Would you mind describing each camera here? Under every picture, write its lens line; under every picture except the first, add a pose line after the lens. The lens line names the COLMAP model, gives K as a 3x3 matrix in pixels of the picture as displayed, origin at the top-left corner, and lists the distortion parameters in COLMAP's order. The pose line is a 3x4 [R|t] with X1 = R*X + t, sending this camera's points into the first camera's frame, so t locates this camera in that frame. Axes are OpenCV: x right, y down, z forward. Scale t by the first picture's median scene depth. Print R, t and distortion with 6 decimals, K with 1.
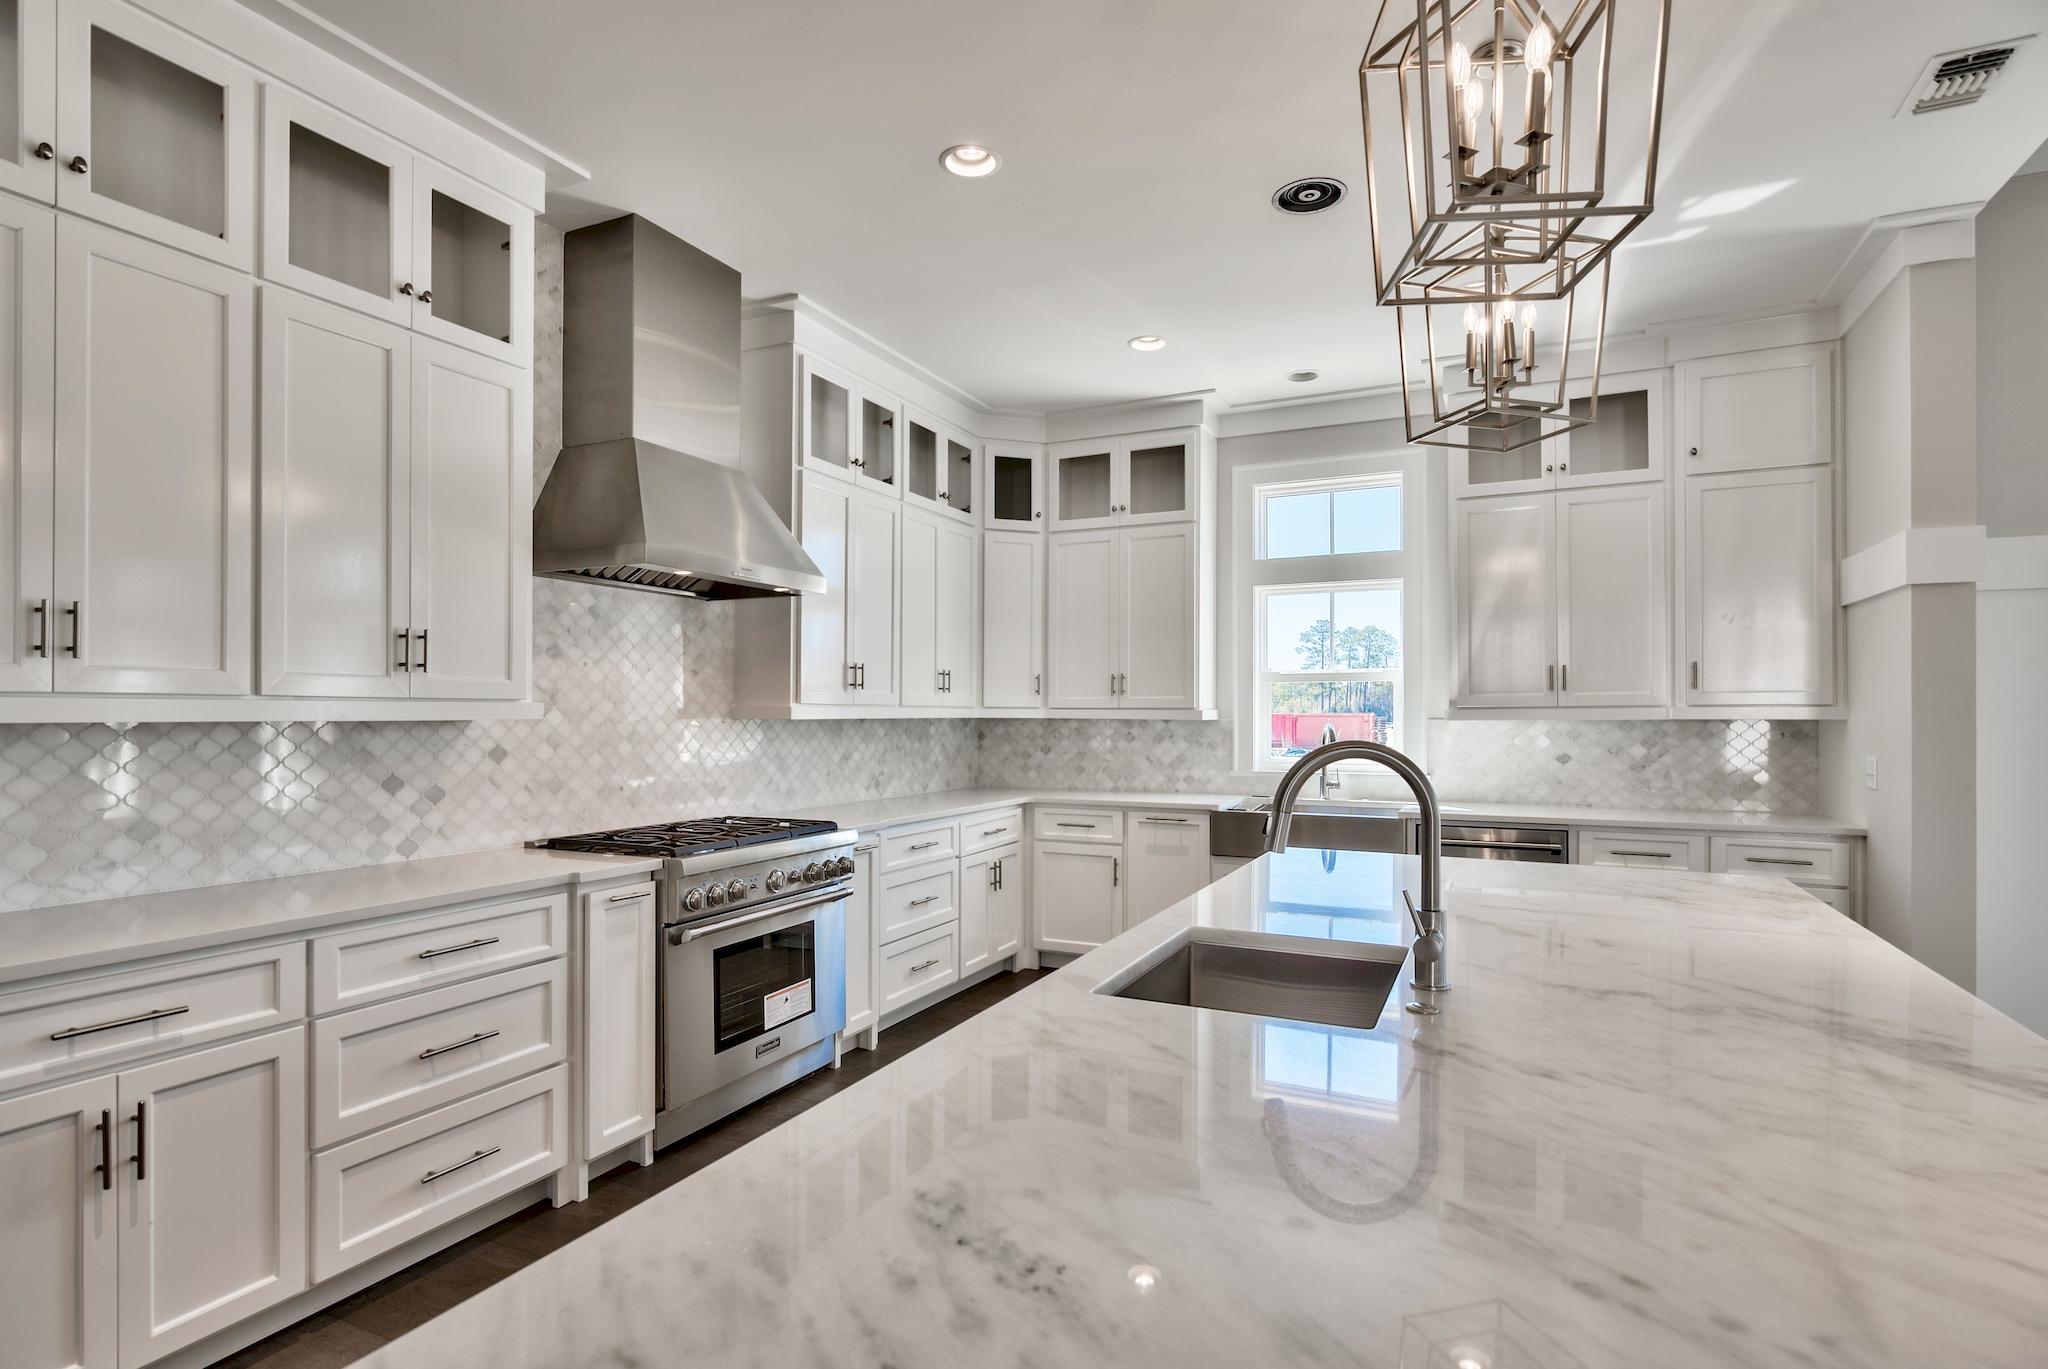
lens RADIAL K [[1041.7, 0, 1020.1], [0, 1041.7, 723.6], [0, 0, 1]] dist [-0.009128, -0.000259]
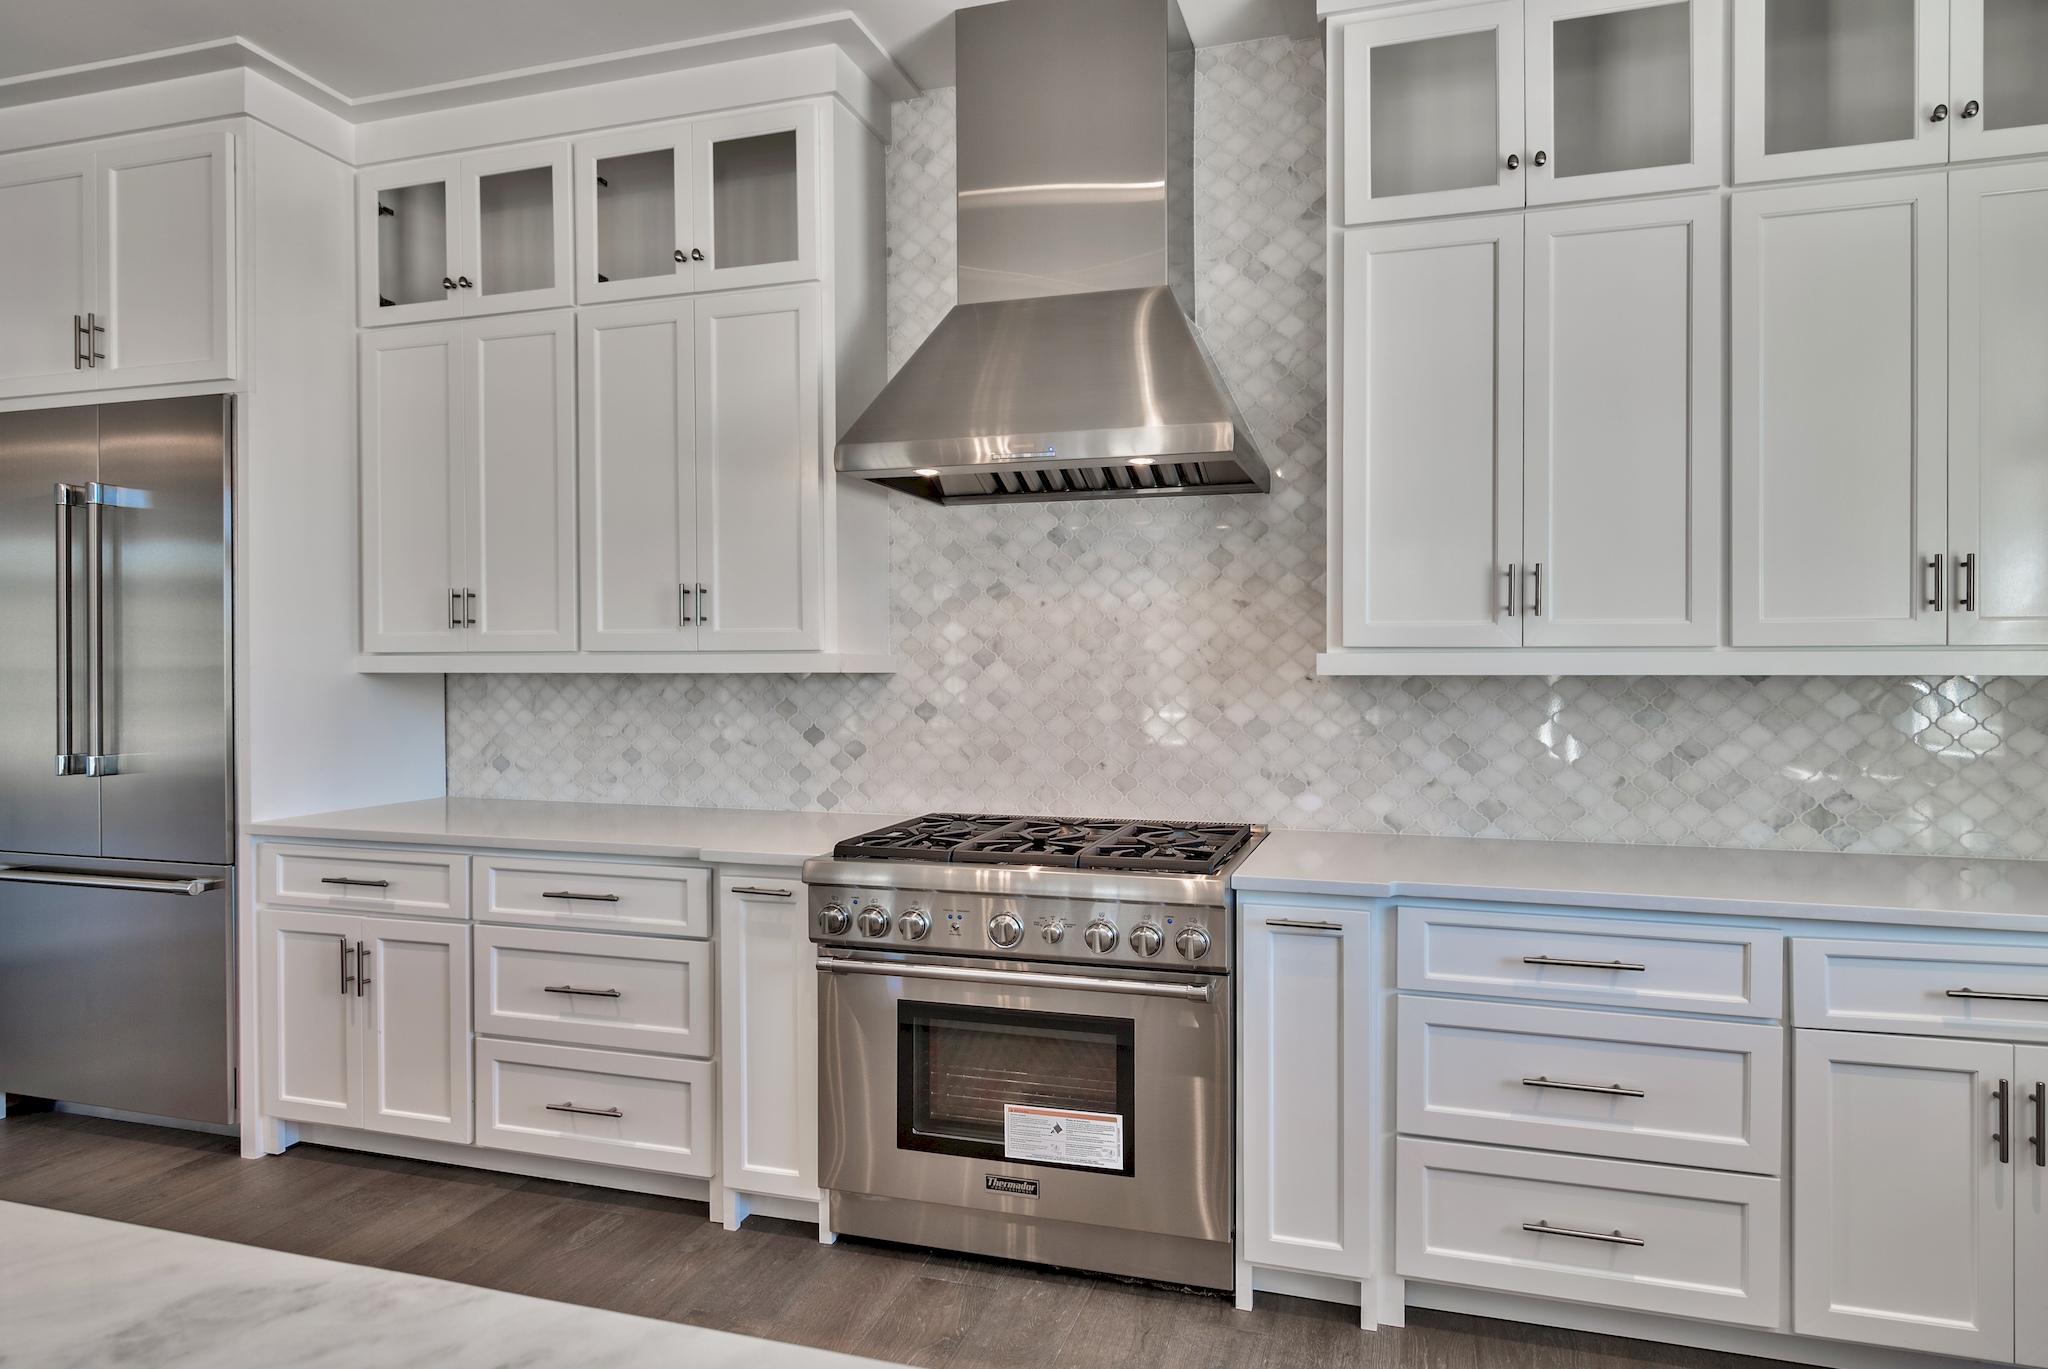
lens RADIAL K [[1118.6, 0, 1102.0], [0, 1118.6, 671.4], [0, 0, 1]] dist [0.003892, -0.005358]
pose [[0.170133, 0.003763, -0.985414, 0.446528], [-0.008977, 0.999957, 0.002268, -0.007729], [0.985380, 0.008460, 0.170160, 0.937078]]
